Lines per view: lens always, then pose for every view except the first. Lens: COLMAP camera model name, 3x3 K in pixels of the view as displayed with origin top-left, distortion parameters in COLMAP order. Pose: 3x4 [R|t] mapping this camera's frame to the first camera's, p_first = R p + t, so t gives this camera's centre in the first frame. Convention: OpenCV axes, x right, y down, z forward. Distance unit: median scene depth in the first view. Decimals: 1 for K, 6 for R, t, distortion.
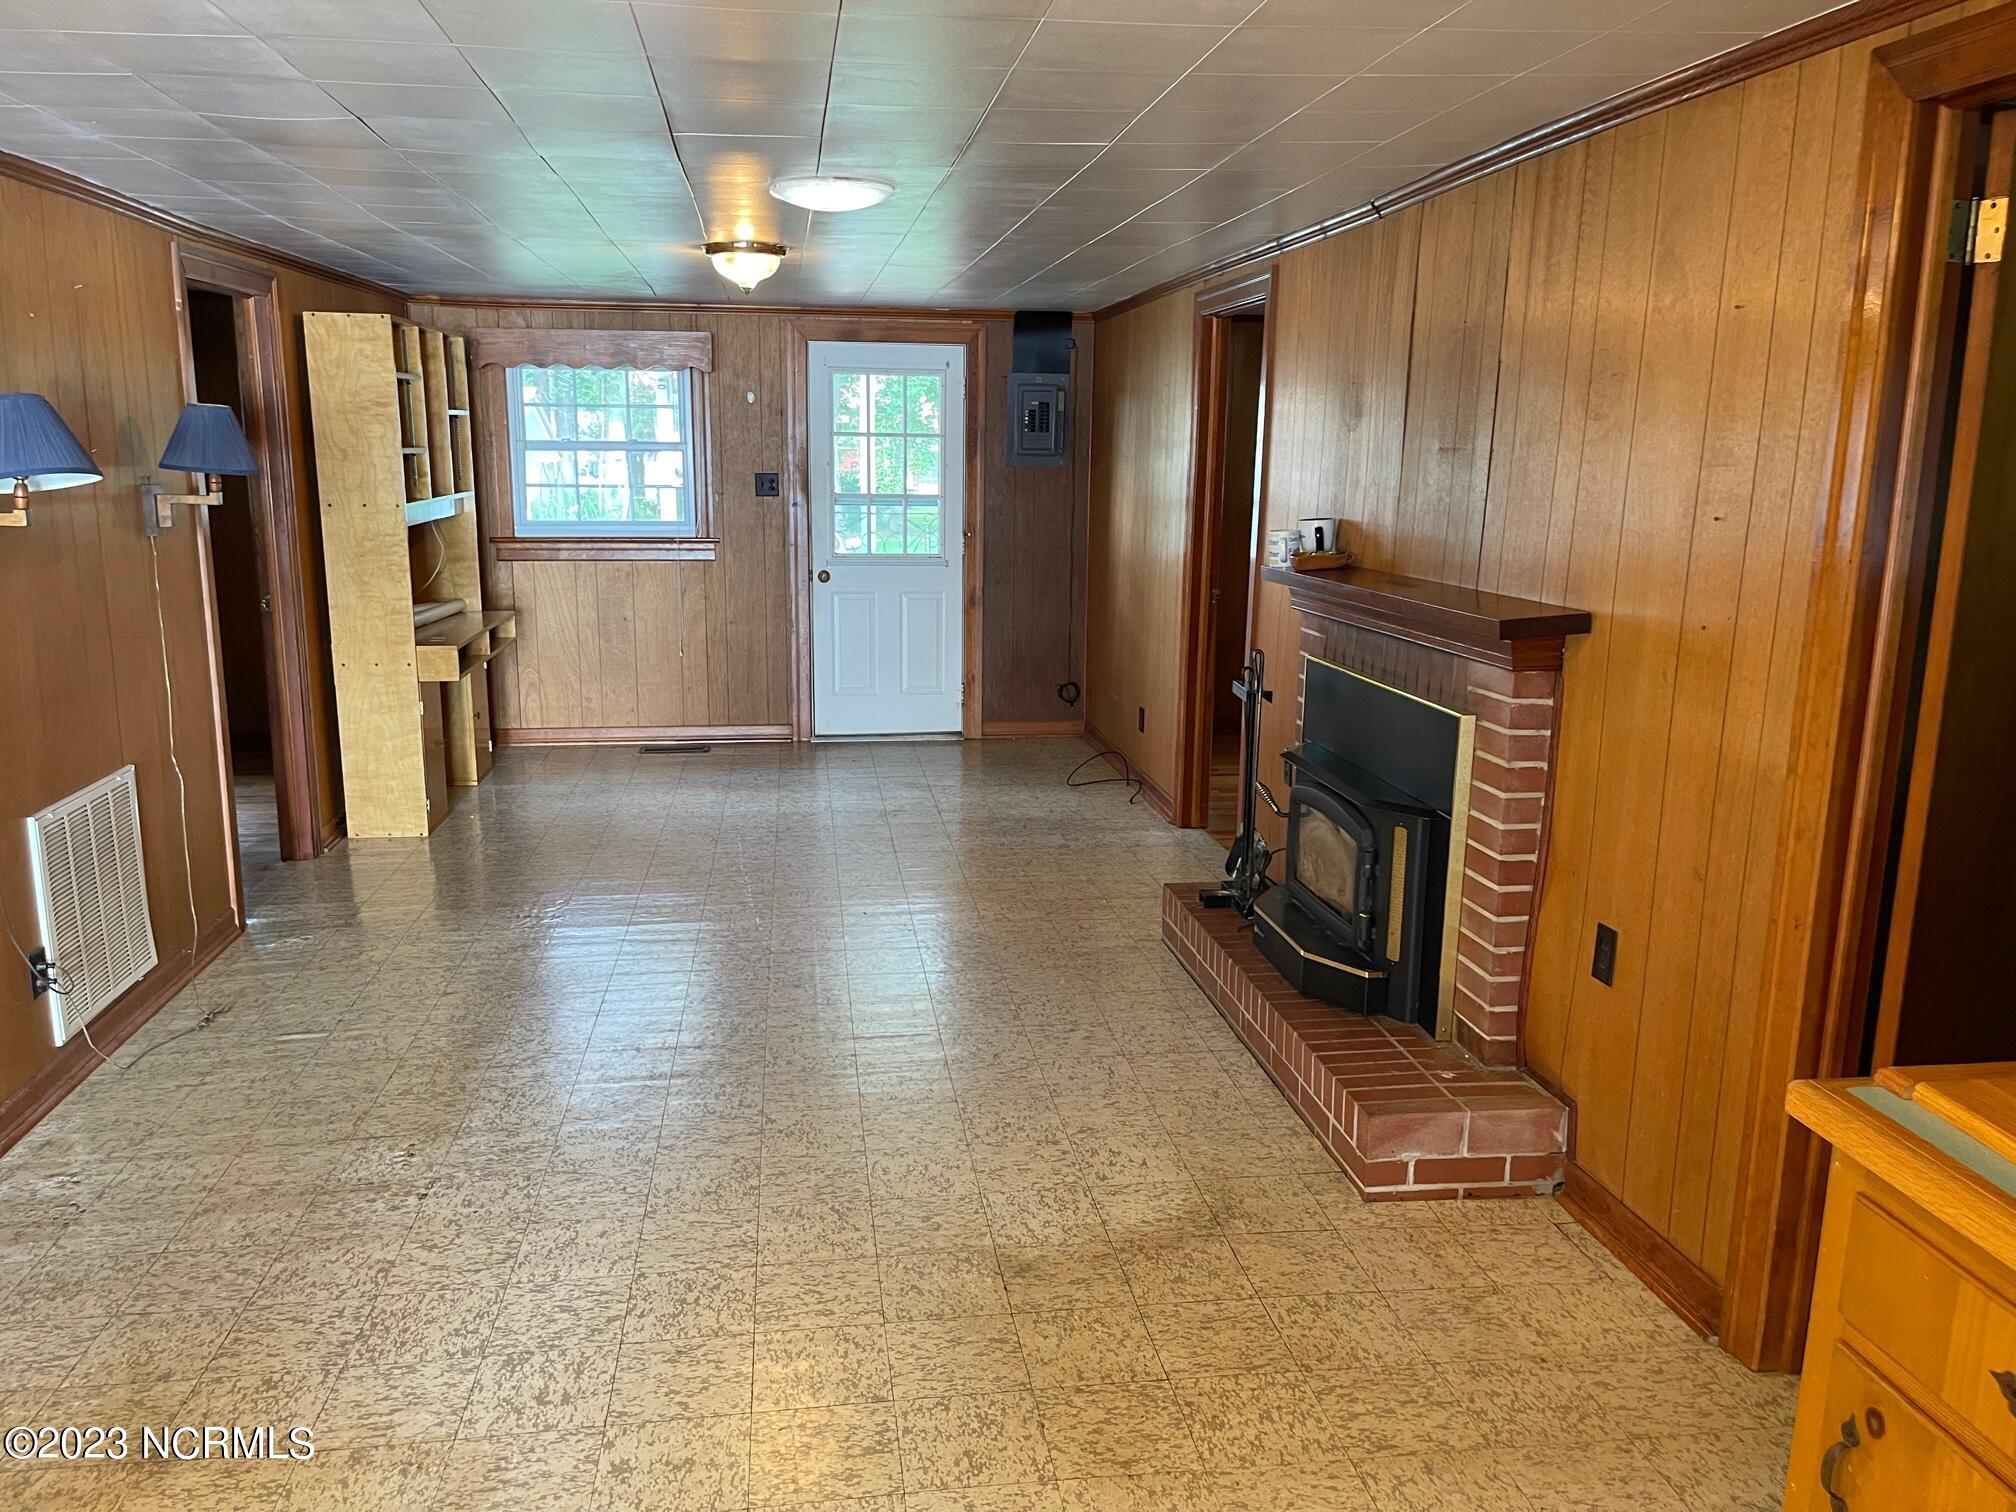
lens RADIAL K [[1526.0, 0, 1009.5], [0, 1526.0, 763.5], [0, 0, 1]] dist [0.012012, 0.001326]
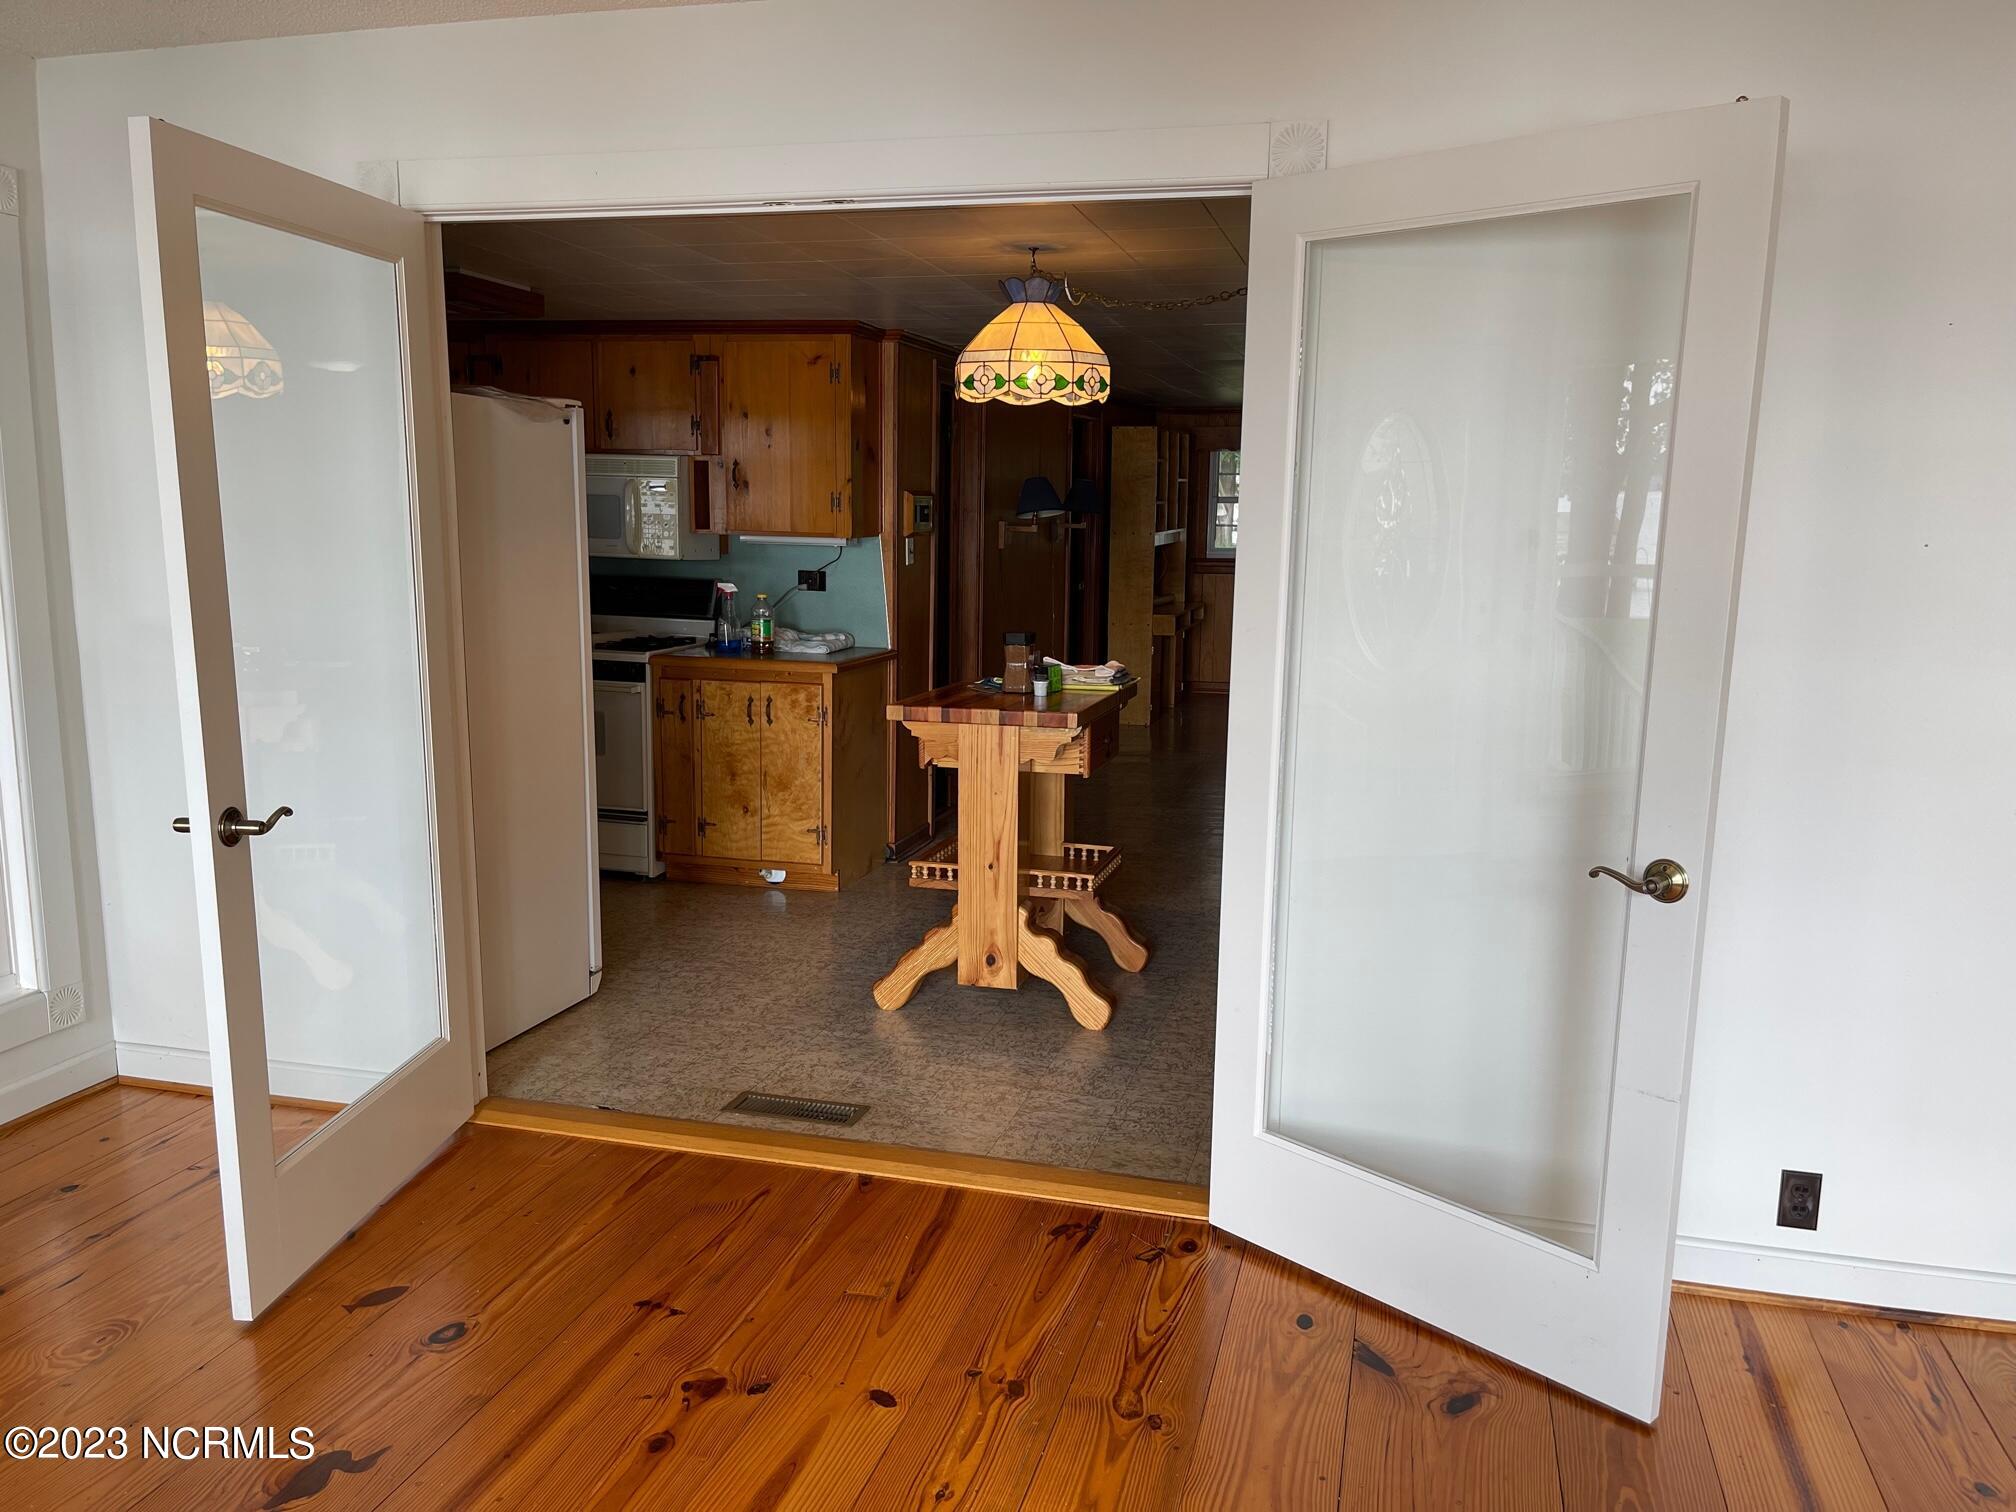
lens RADIAL K [[1526.0, 0, 1005.7], [0, 1526.0, 759.2], [0, 0, 1]] dist [0.012012, 0.001326]
pose [[0.914038, 0.063235, -0.400669, 0.147960], [-0.078606, 0.996662, -0.022027, 0.125534], [0.397939, 0.051628, 0.915958, -0.585026]]
